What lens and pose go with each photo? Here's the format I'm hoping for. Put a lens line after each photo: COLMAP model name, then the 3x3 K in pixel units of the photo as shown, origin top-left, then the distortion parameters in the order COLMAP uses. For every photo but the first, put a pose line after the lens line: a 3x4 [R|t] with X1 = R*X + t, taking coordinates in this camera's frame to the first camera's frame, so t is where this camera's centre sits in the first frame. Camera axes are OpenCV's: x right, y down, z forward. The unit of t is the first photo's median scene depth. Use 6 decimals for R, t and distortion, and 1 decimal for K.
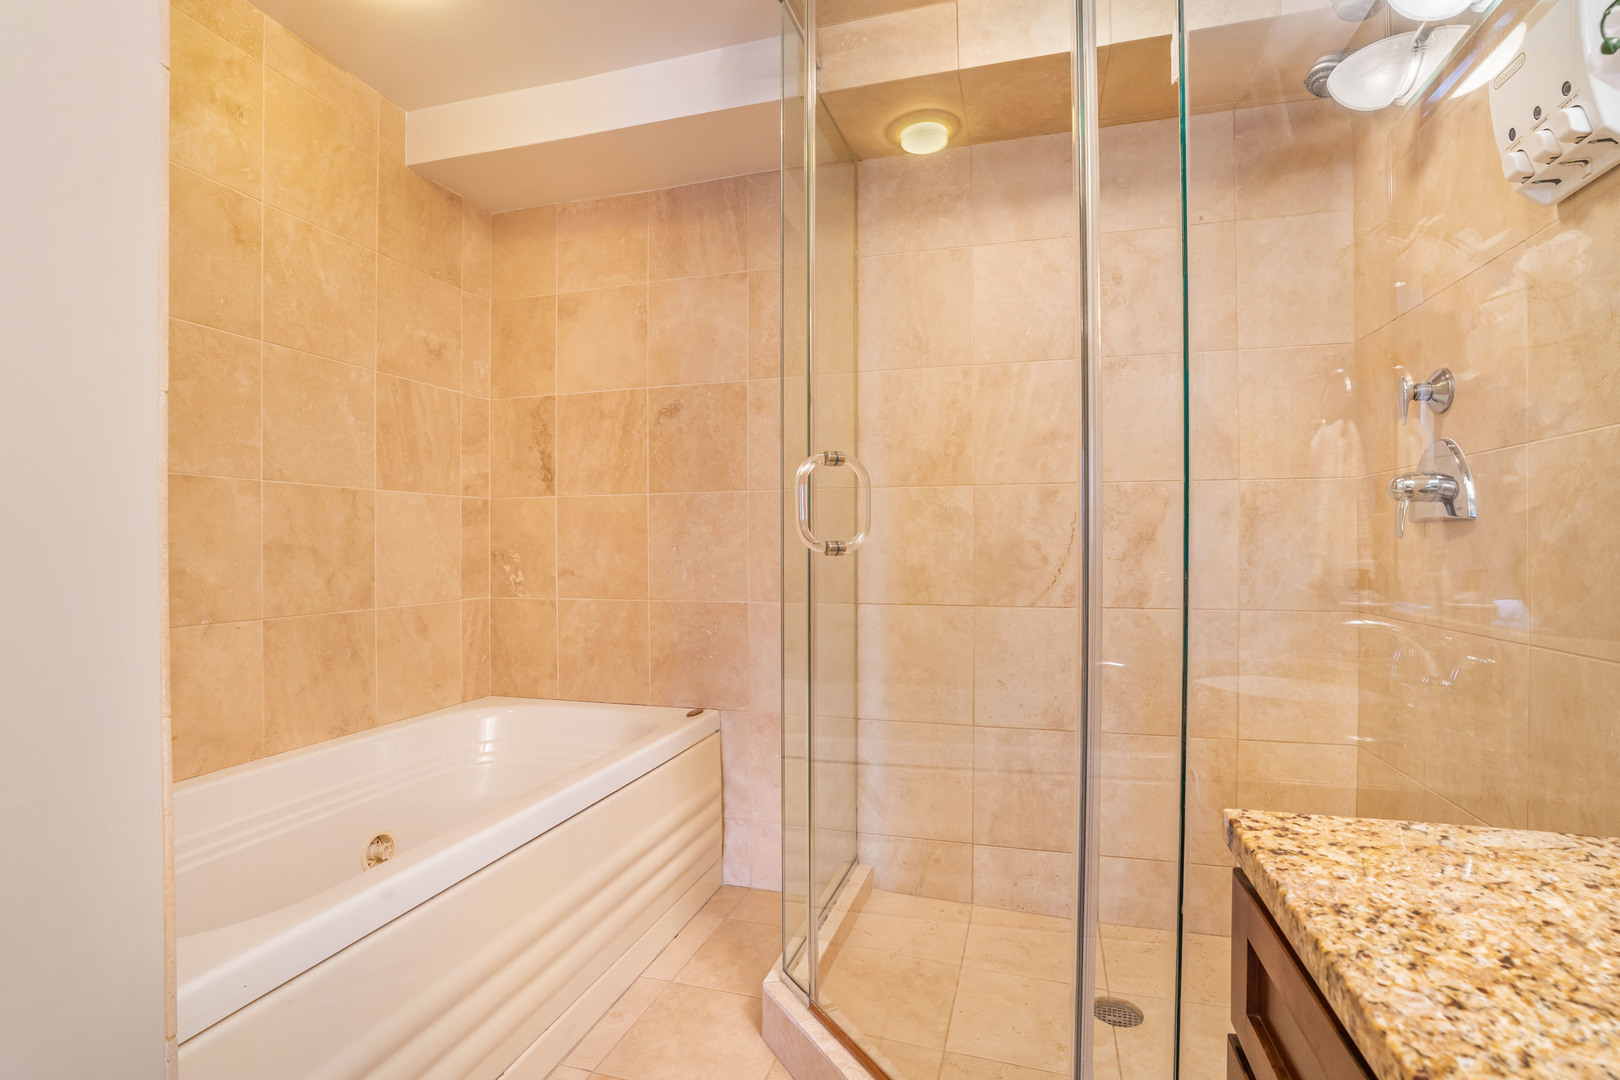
lens RADIAL K [[767.1, 0, 806.5], [0, 767.1, 542.4], [0, 0, 1]] dist [-0.048662, 0.012853]
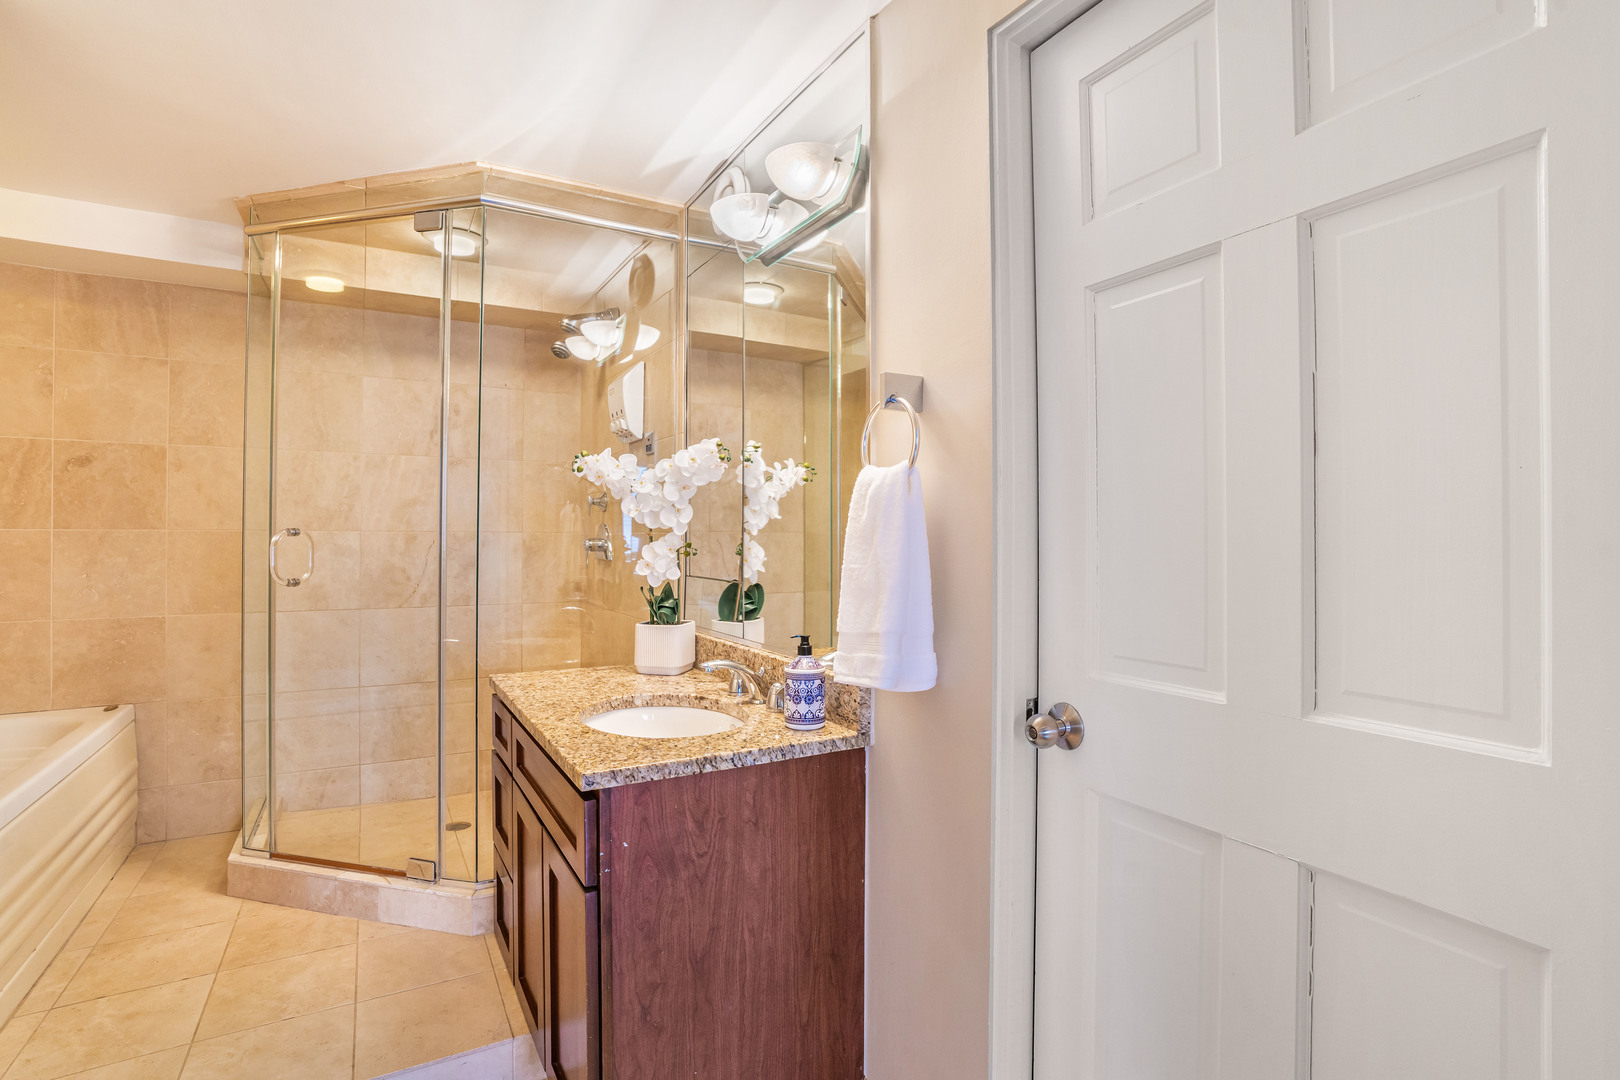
lens RADIAL K [[767.1, 0, 818.5], [0, 767.1, 539.4], [0, 0, 1]] dist [-0.048662, 0.012853]
pose [[0.668269, 0.006208, 0.743894, -0.291121], [-0.009295, 0.999957, 0.000005, -0.065436], [-0.743861, -0.006918, 0.668298, -0.694165]]
